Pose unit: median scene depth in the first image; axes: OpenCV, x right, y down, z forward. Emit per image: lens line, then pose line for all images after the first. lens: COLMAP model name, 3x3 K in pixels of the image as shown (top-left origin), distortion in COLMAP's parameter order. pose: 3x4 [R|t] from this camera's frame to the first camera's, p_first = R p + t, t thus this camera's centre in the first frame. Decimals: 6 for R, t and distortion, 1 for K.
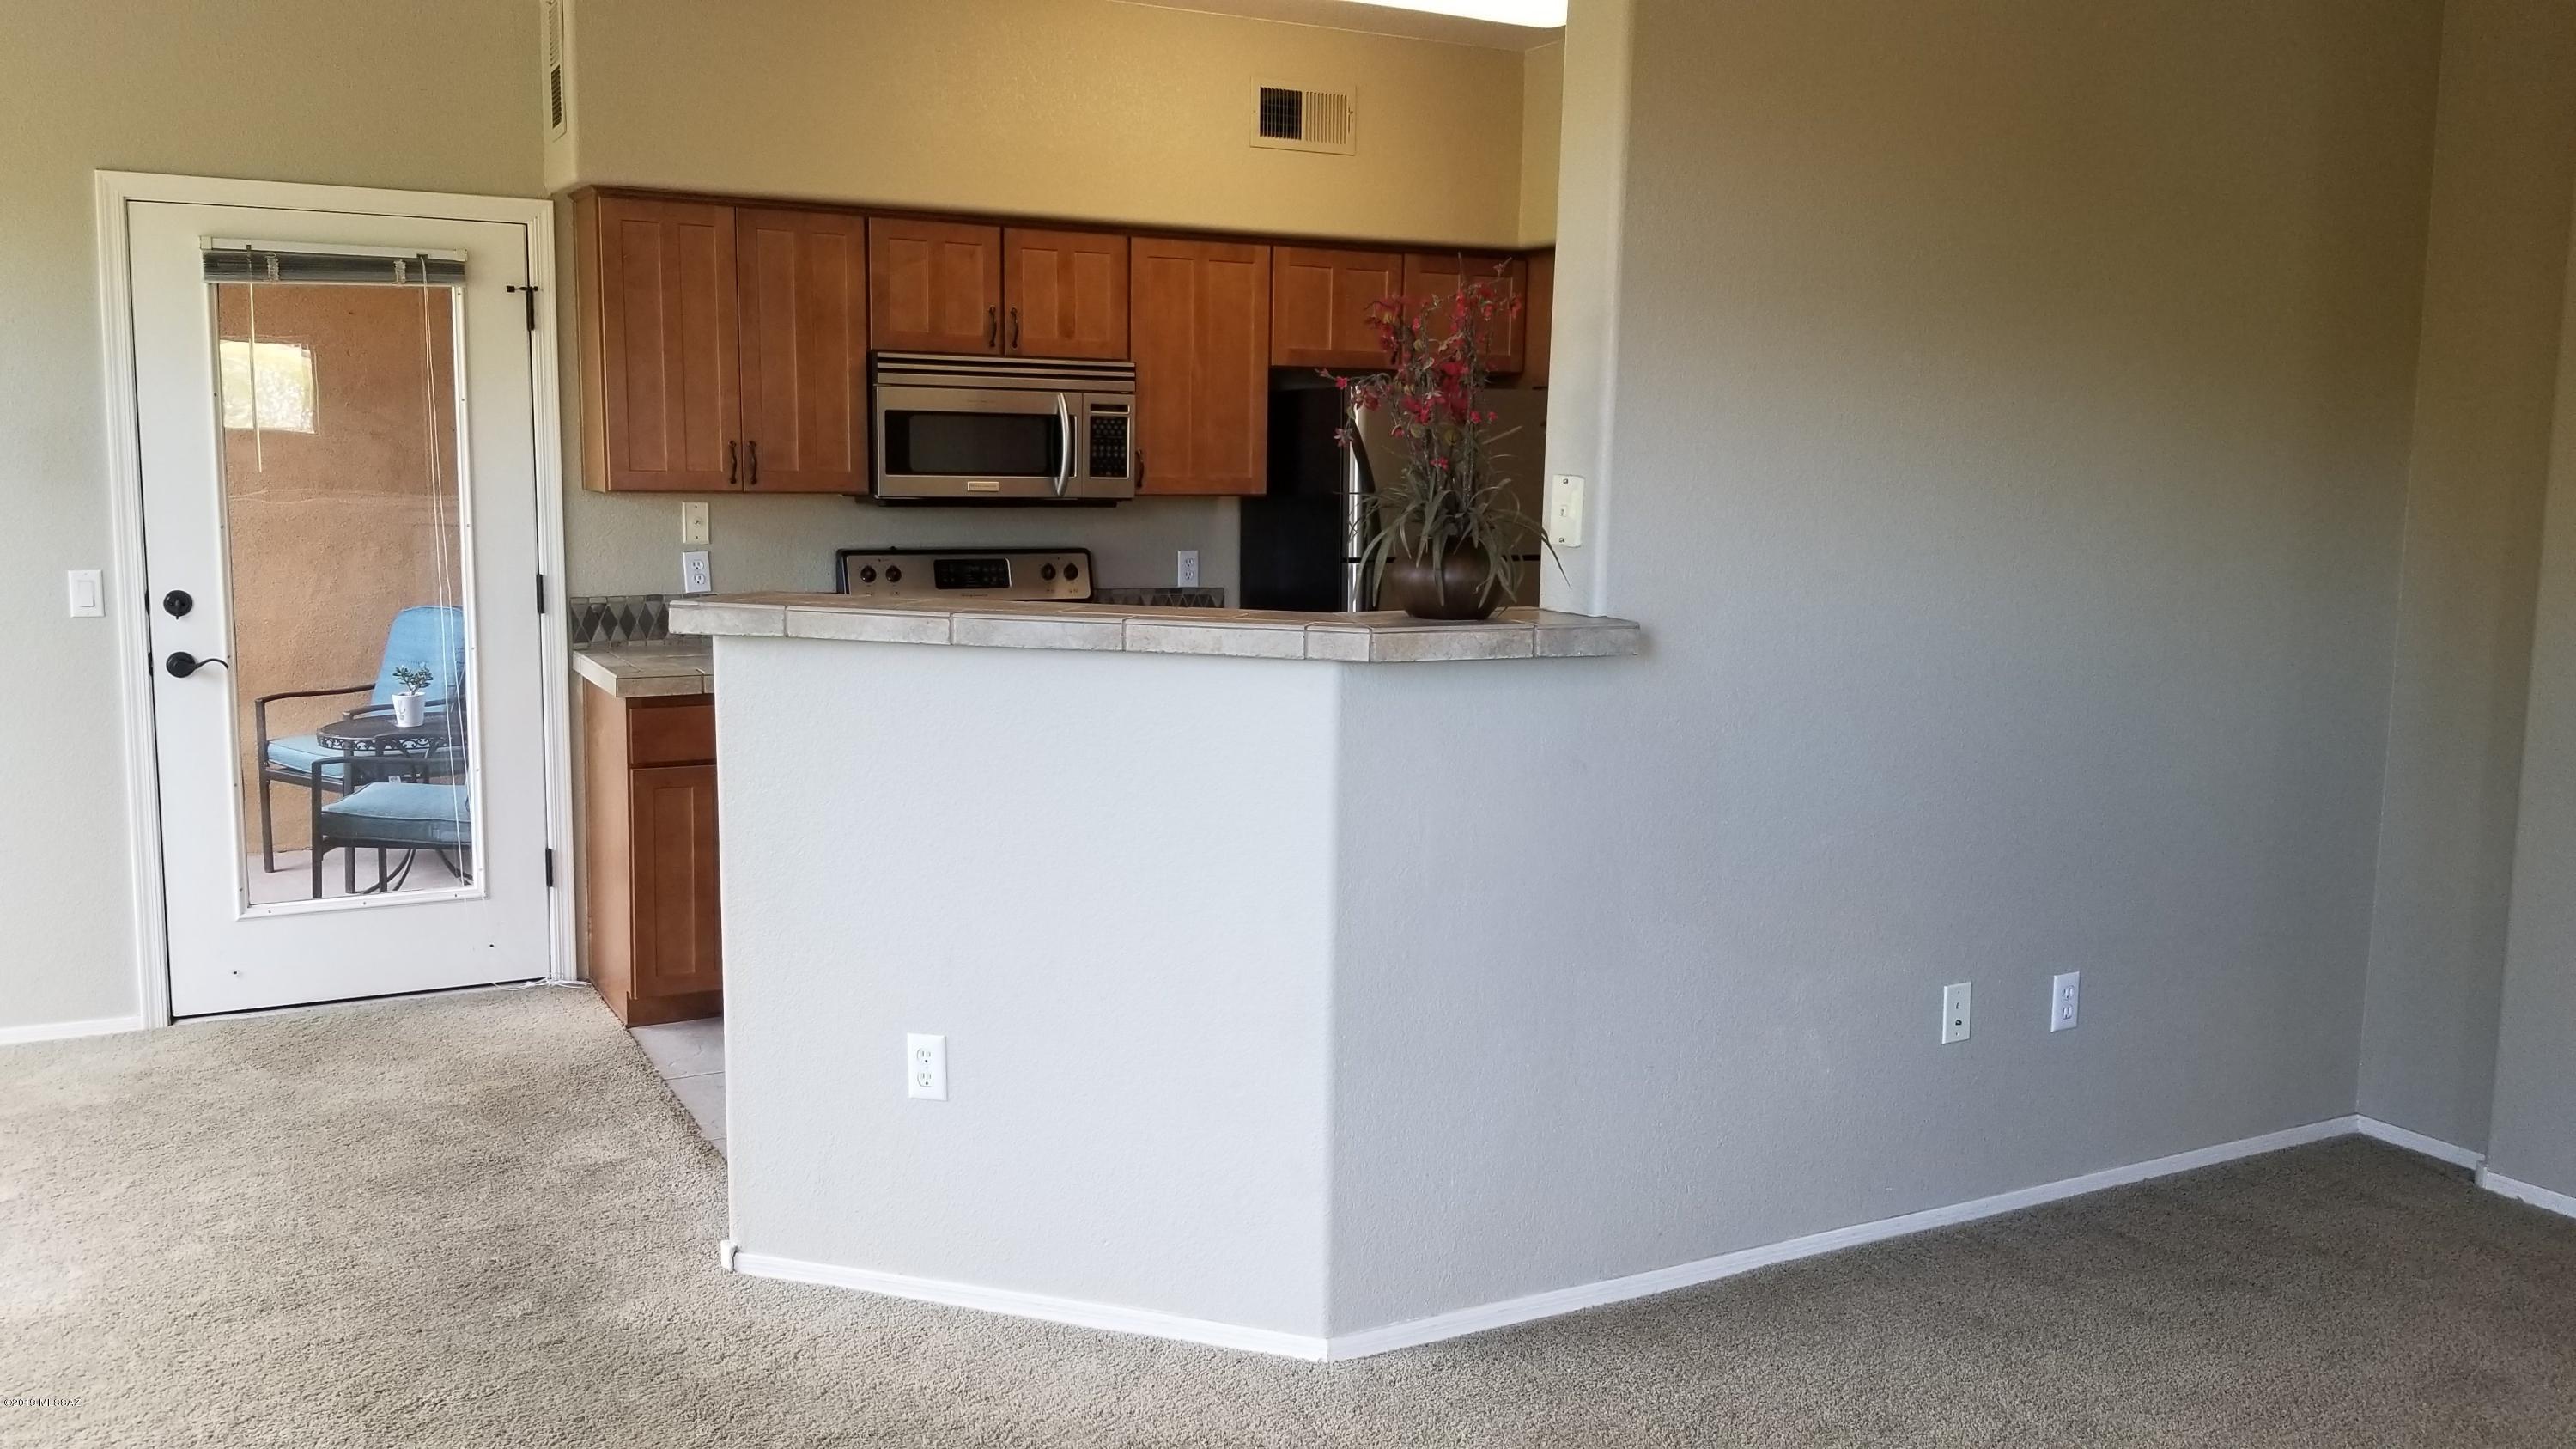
lens RADIAL K [[2010.0, 0, 1288.0], [0, 2010.0, 724.5], [0, 0, 1]] dist [0.126343, -0.254000]
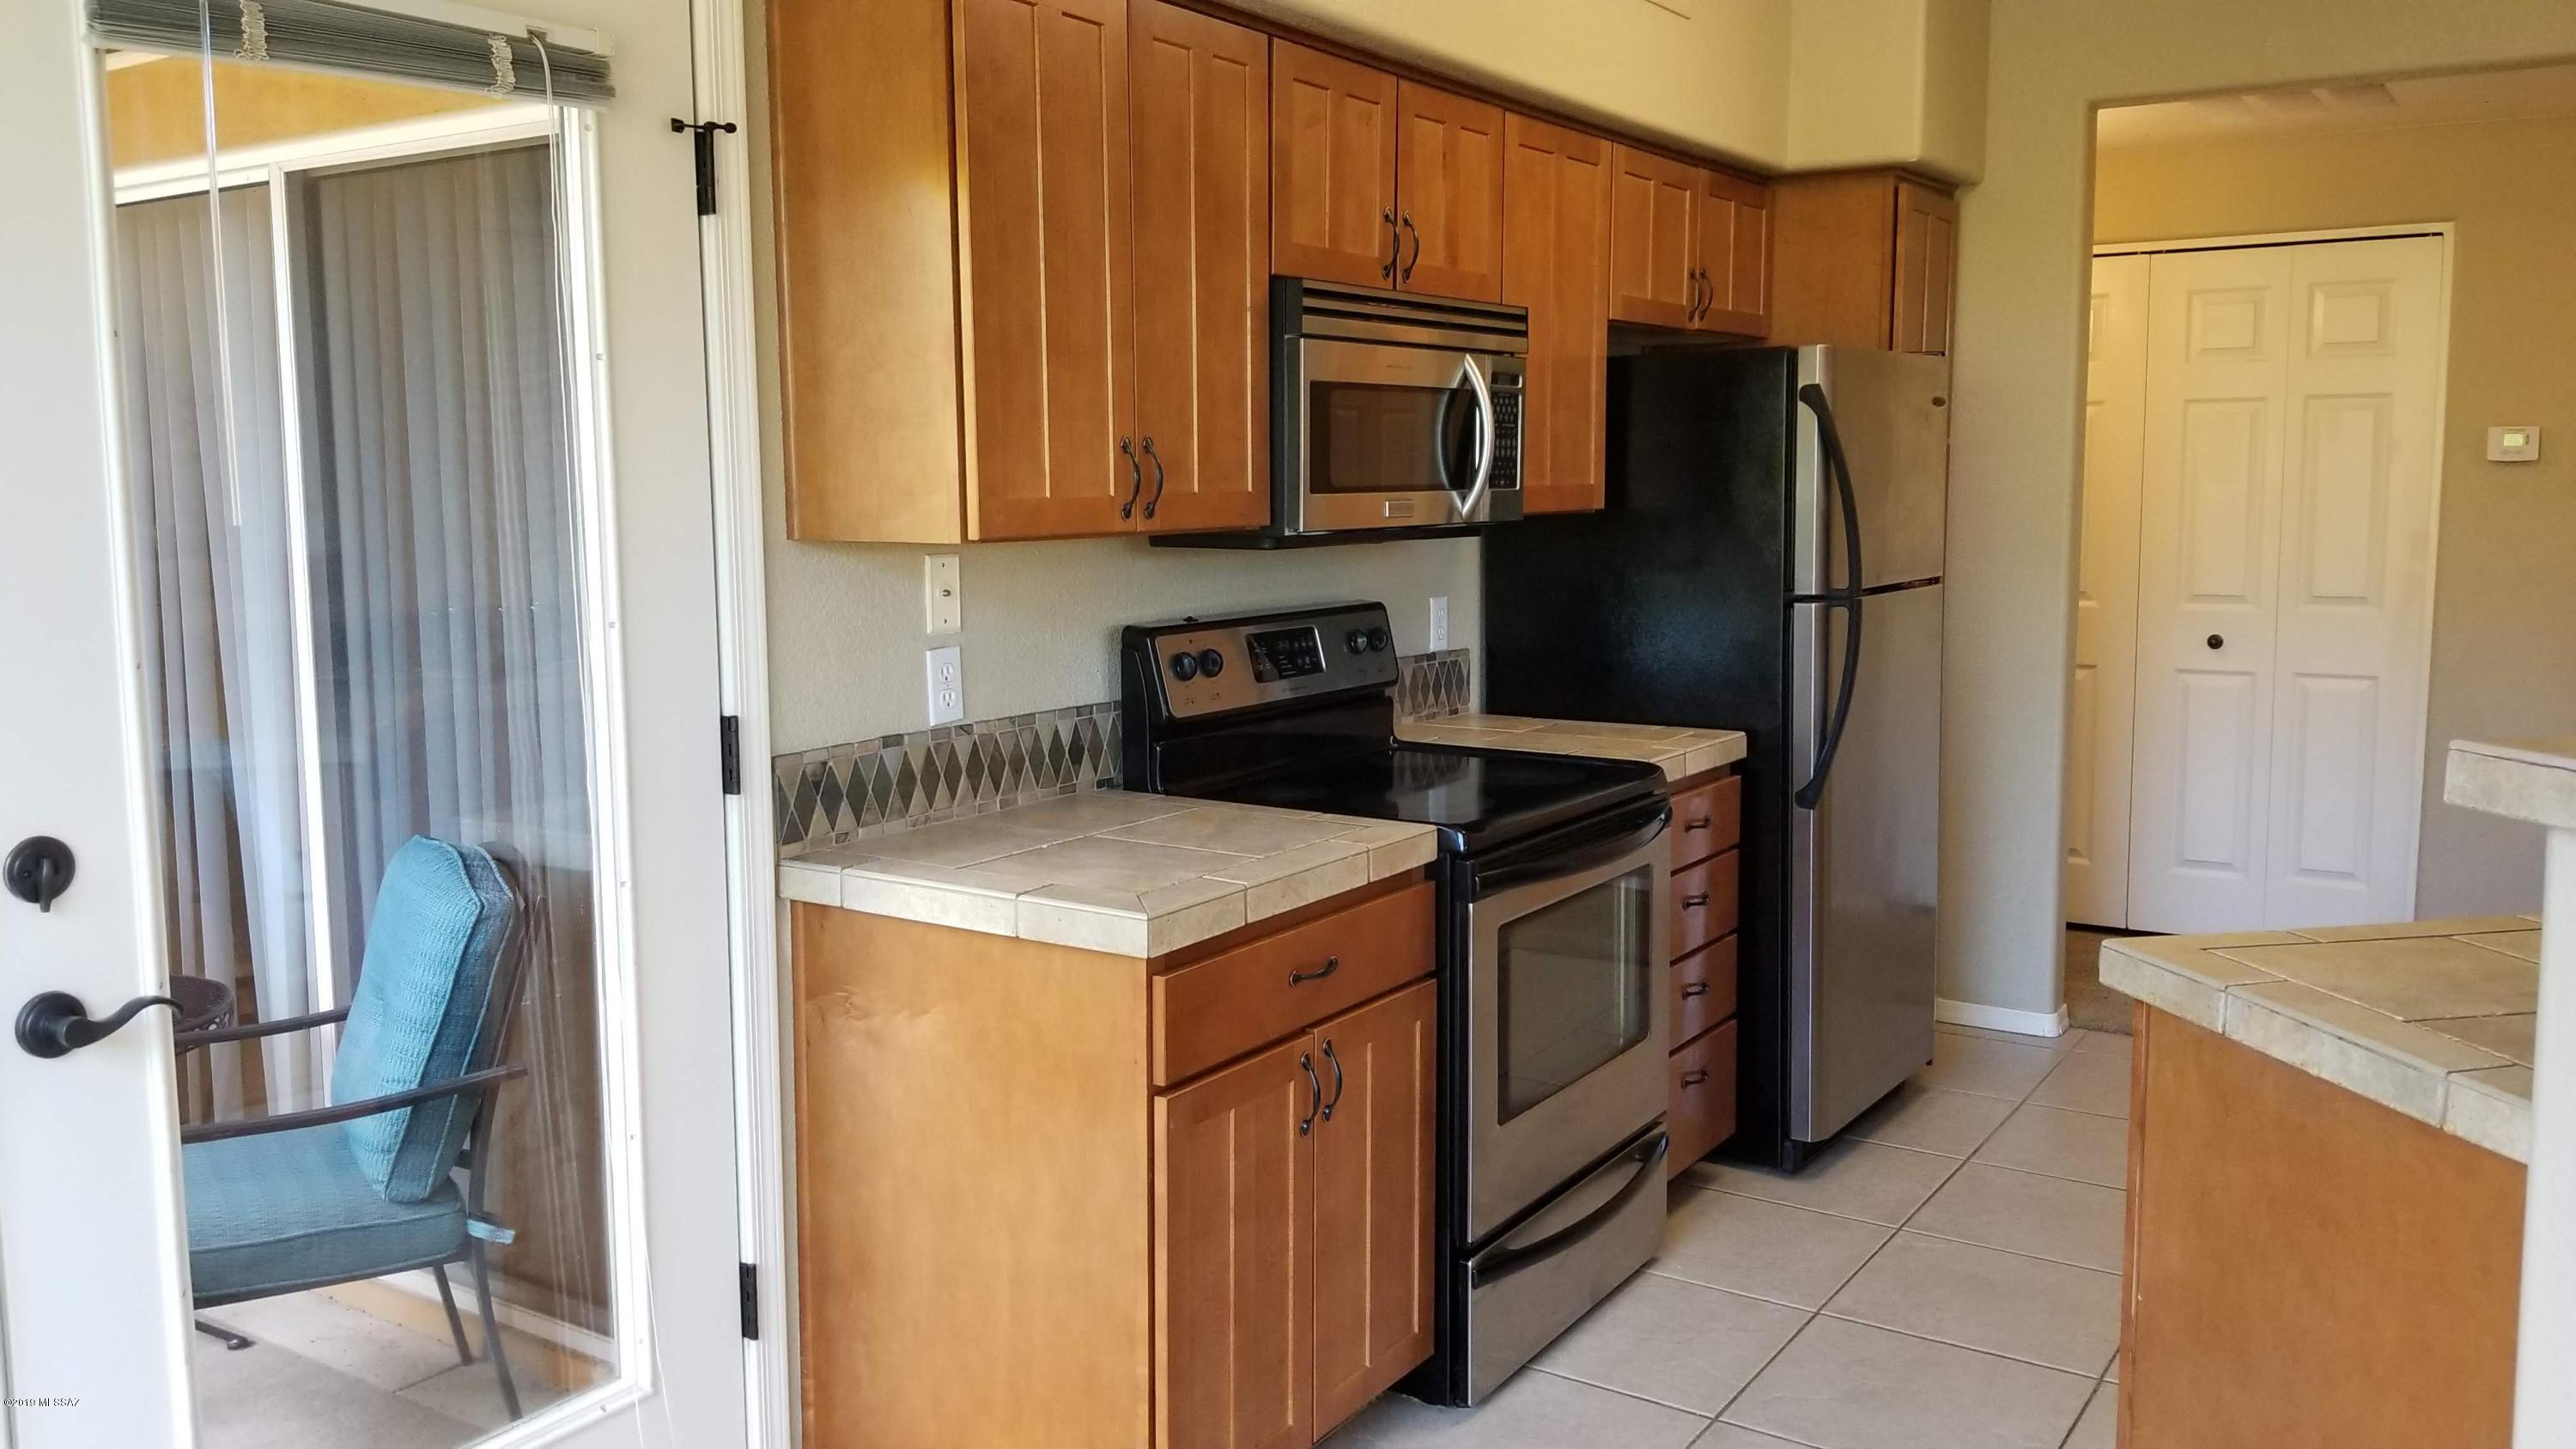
lens RADIAL K [[2010.0, 0, 1288.0], [0, 2010.0, 724.5], [0, 0, 1]] dist [0.126343, -0.254000]
pose [[0.867955, -0.080979, 0.489996, -0.485260], [0.082059, 0.996440, 0.019320, -0.069331], [-0.489816, 0.023440, 0.871511, 0.502180]]
